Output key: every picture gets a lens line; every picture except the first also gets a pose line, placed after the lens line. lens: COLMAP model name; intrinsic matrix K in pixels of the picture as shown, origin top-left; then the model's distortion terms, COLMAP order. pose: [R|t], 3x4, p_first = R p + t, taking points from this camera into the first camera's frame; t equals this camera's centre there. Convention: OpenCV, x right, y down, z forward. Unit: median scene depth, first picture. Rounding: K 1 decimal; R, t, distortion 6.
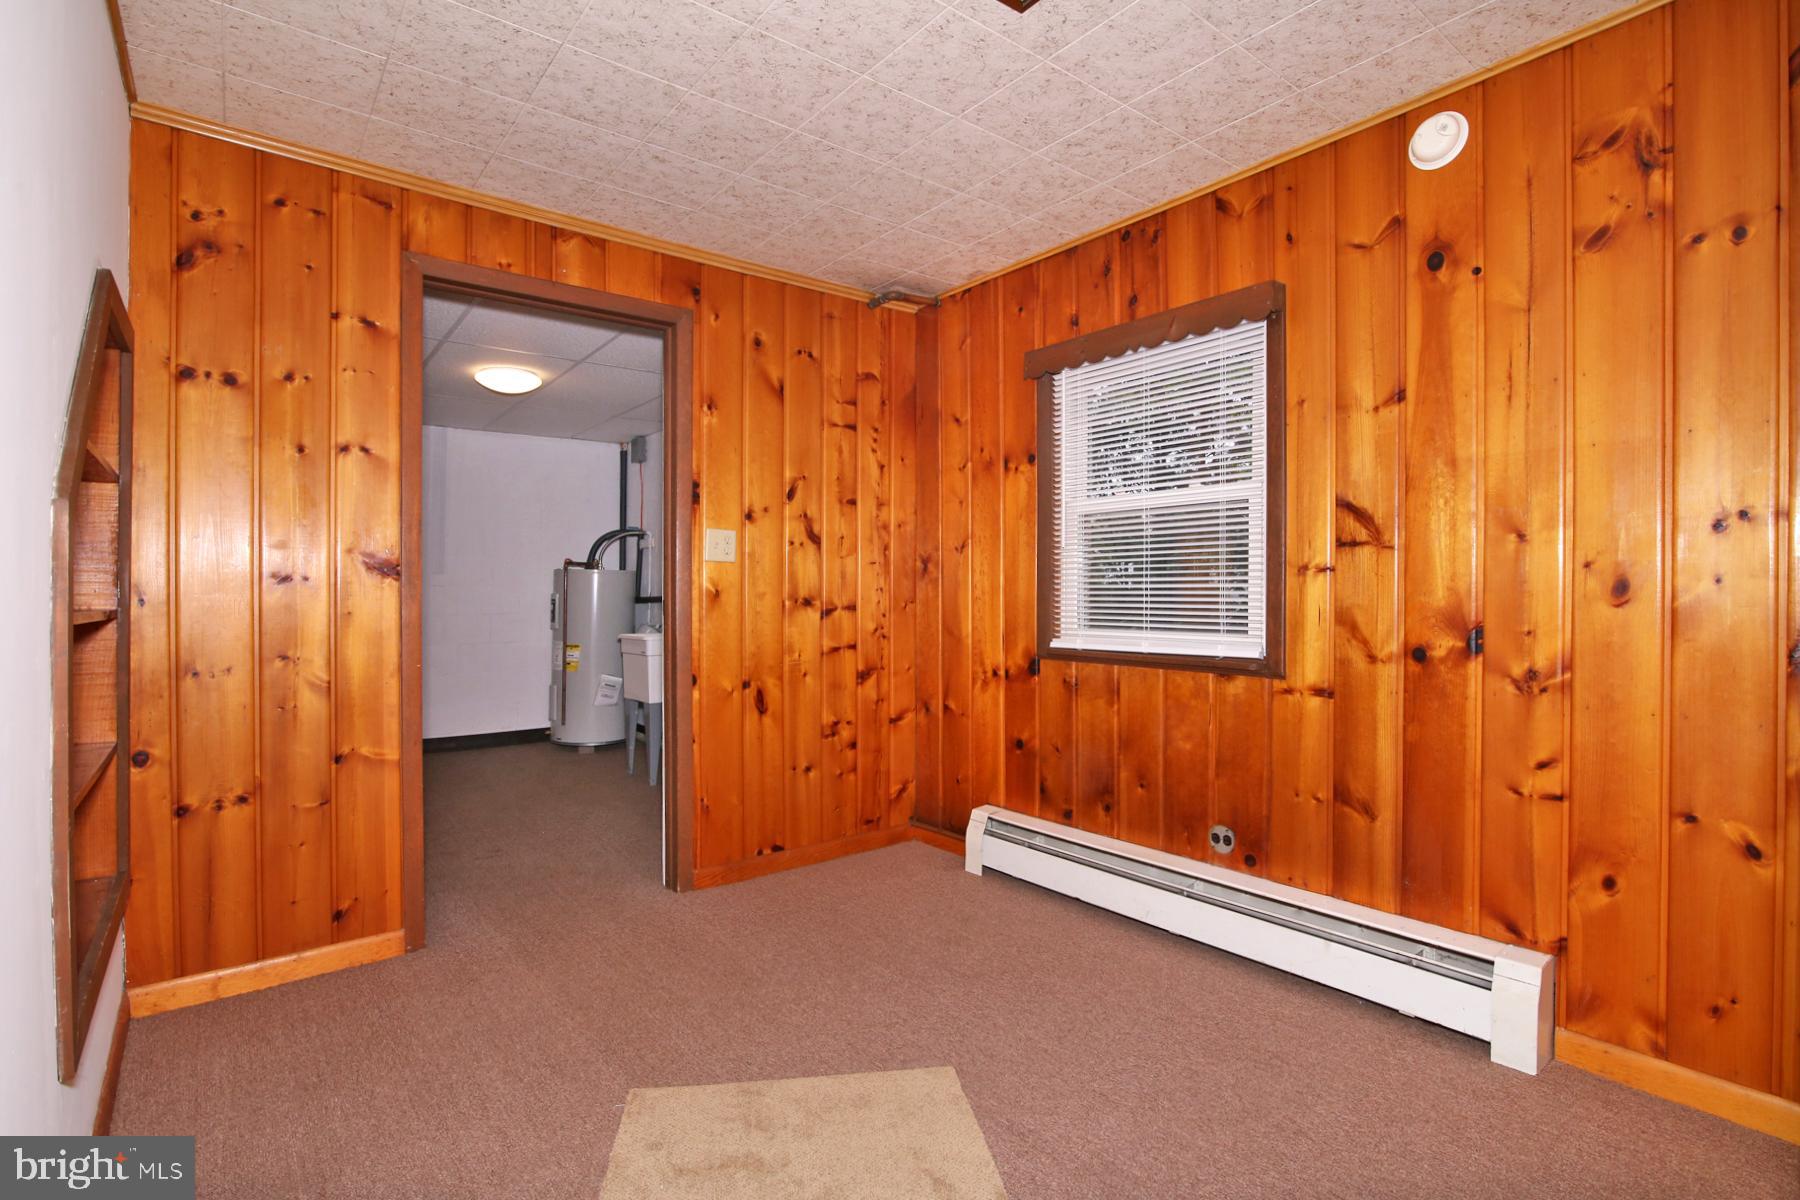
lens RADIAL K [[833.8, 0, 892.1], [0, 833.8, 589.5], [0, 0, 1]] dist [0.015364, -0.017462]
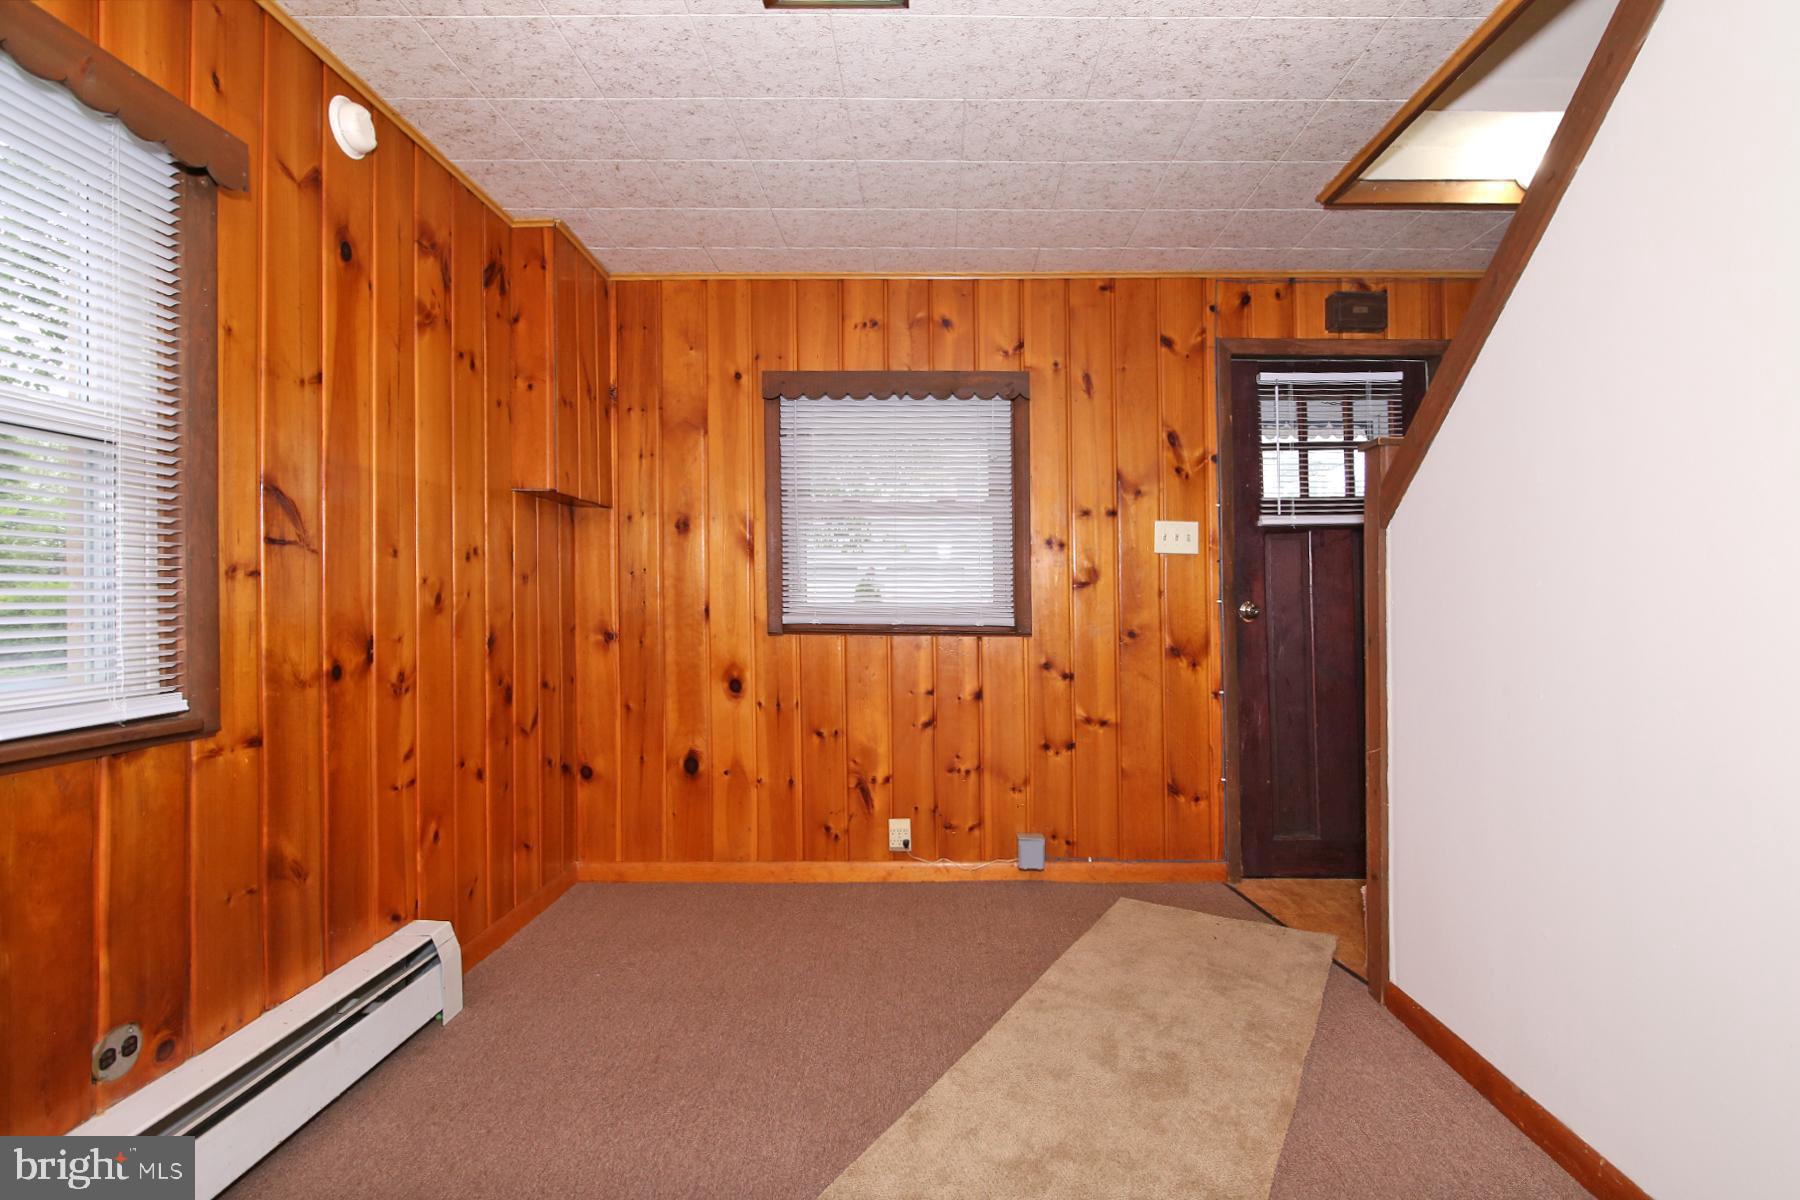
lens RADIAL K [[833.8, 0, 892.1], [0, 833.8, 589.5], [0, 0, 1]] dist [0.015364, -0.017462]
pose [[-0.744433, 0.010776, 0.667610, -0.206806], [0.005880, 0.999937, -0.009583, 0.000041], [-0.667671, -0.003208, -0.744450, 0.617331]]
